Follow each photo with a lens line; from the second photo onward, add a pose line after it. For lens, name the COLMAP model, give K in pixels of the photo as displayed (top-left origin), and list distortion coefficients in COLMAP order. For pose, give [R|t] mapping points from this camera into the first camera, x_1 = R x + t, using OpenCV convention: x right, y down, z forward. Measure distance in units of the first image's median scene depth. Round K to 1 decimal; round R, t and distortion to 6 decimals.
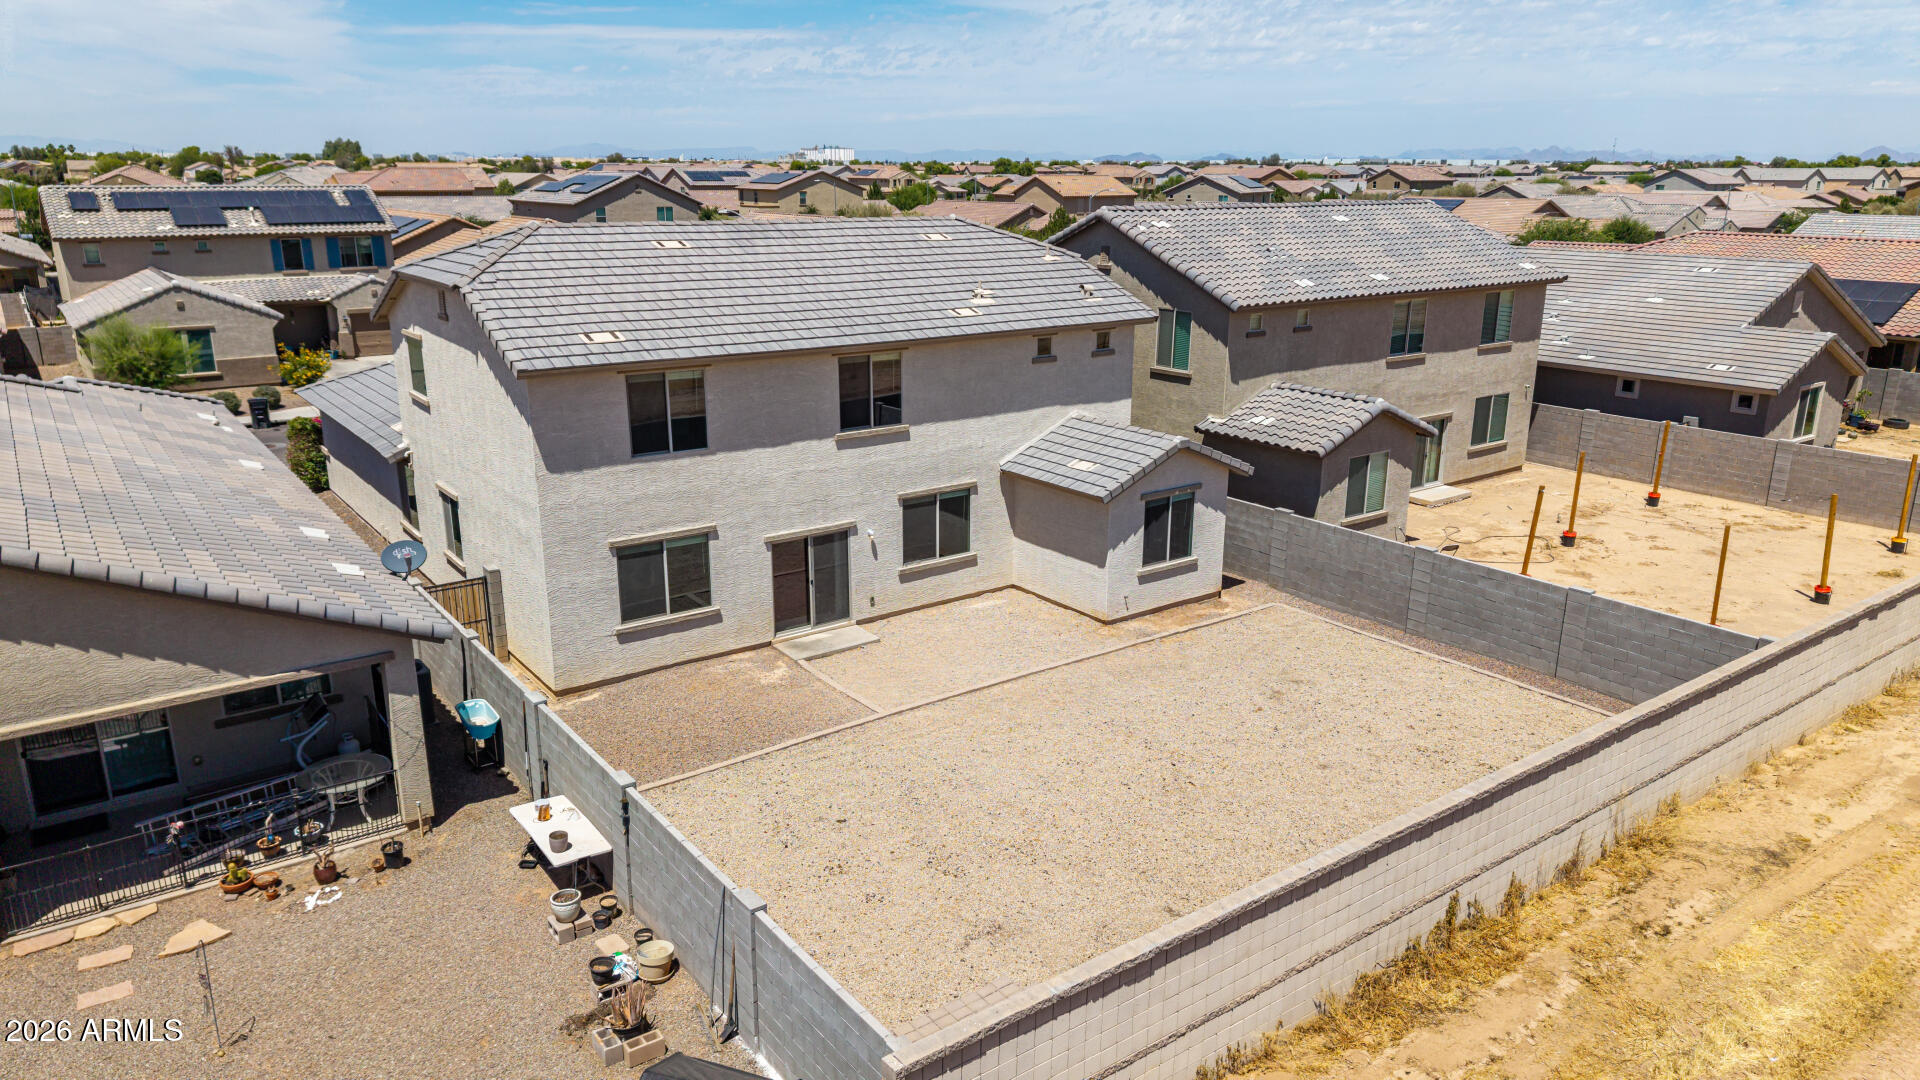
lens RADIAL K [[1278.4, 0, 962.5], [0, 1278.4, 544.1], [0, 0, 1]] dist [0.030201, -0.030415]
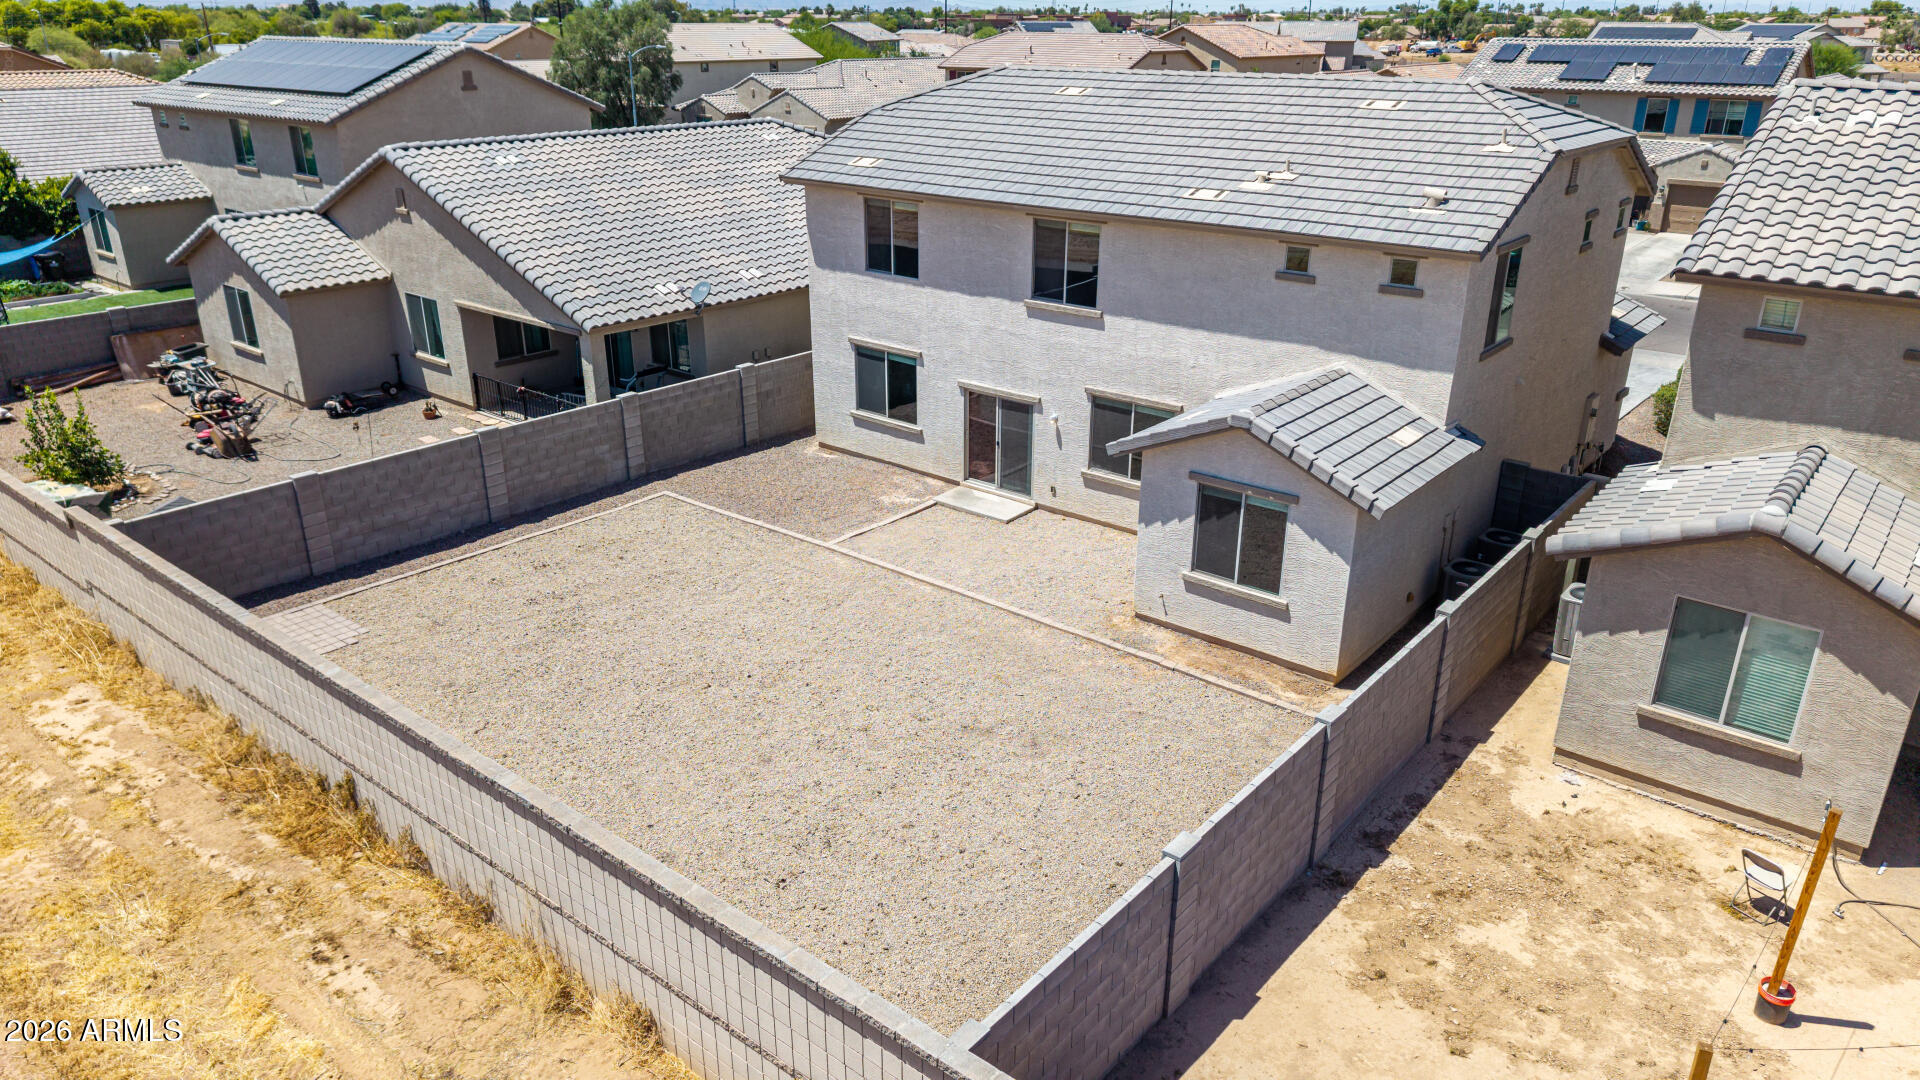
lens RADIAL K [[1278.4, 0, 962.5], [0, 1278.4, 544.1], [0, 0, 1]] dist [0.030201, -0.030415]
pose [[0.240631, 0.364336, -0.899642, 0.793506], [-0.276021, 0.914295, 0.296441, -0.183974], [0.930542, 0.176987, 0.320572, 0.662428]]
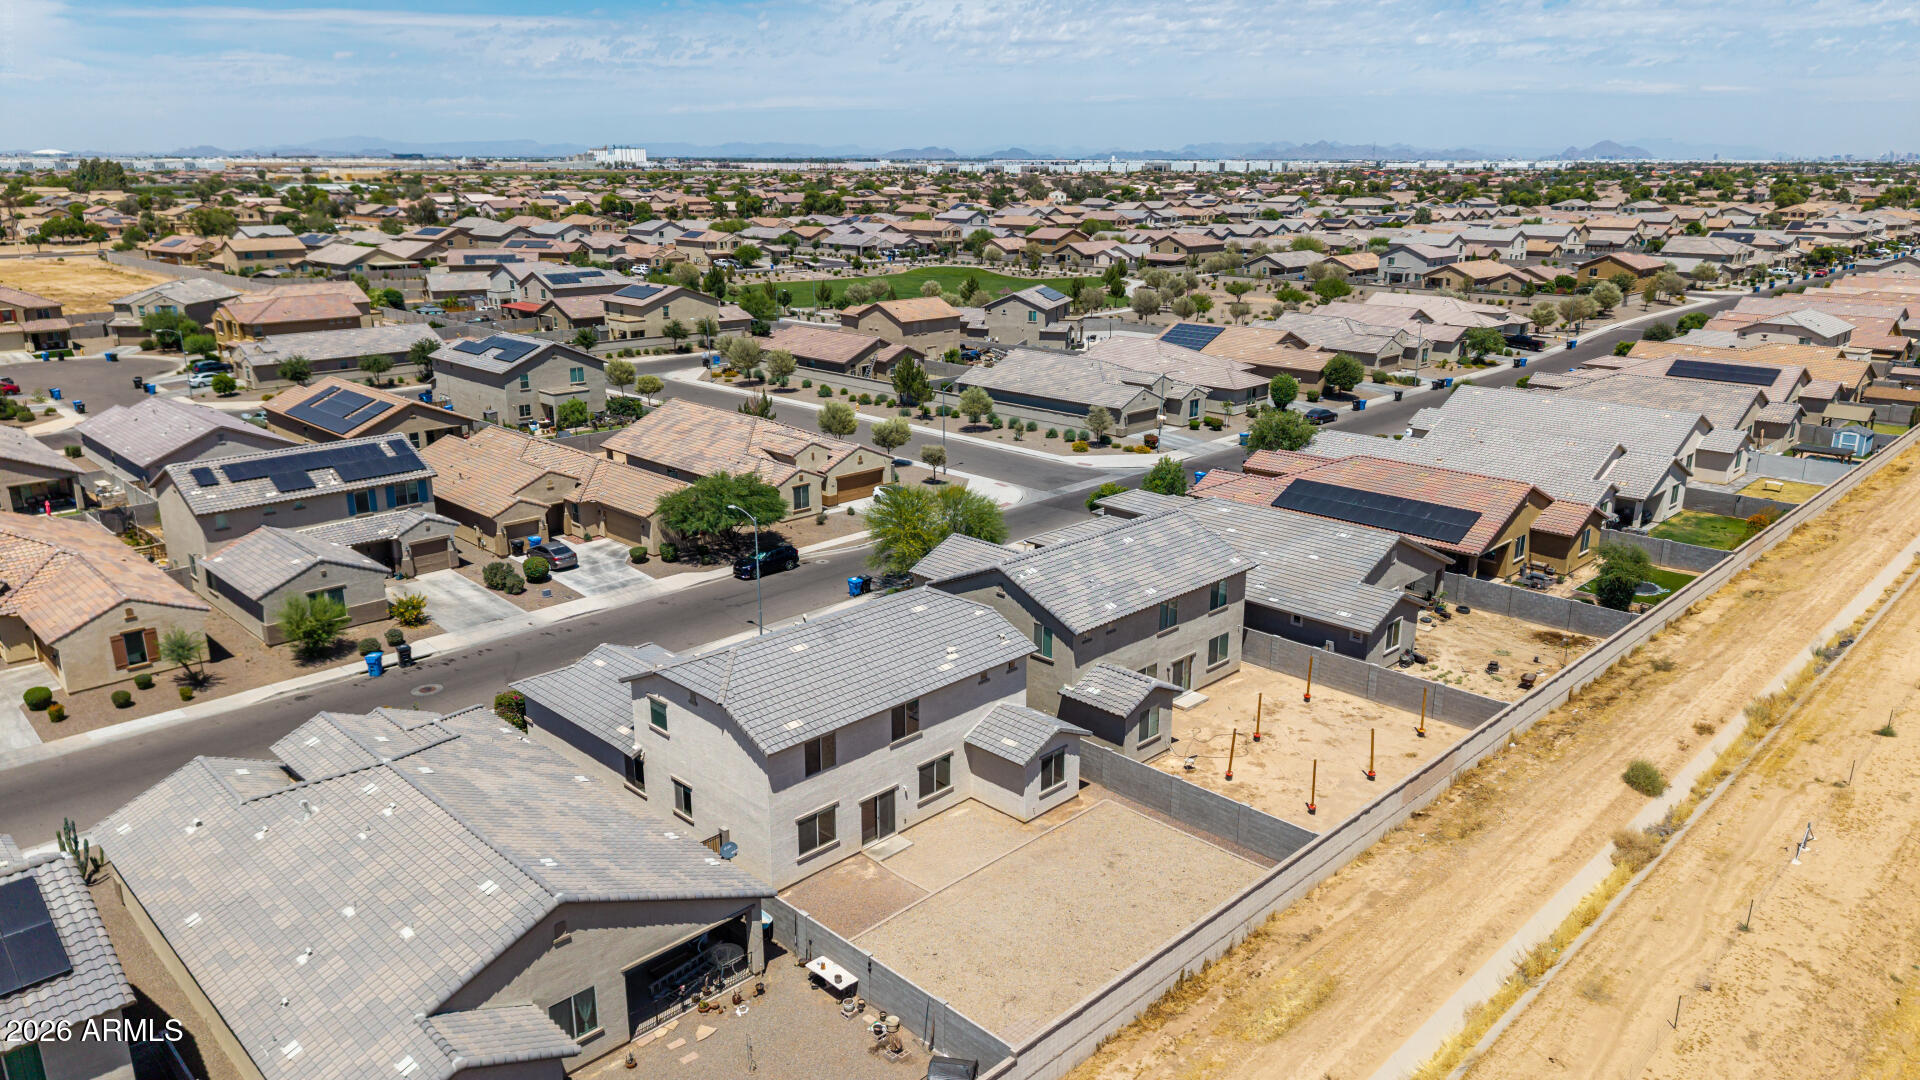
lens RADIAL K [[1289.0, 0, 962.8], [0, 1289.0, 515.6], [0, 0, 1]] dist [0.052715, -0.087136]
pose [[0.988274, -0.042652, 0.146612, -0.259158], [0.045246, 0.998872, -0.014400, -0.396623], [-0.145833, 0.020865, 0.989089, -0.988490]]
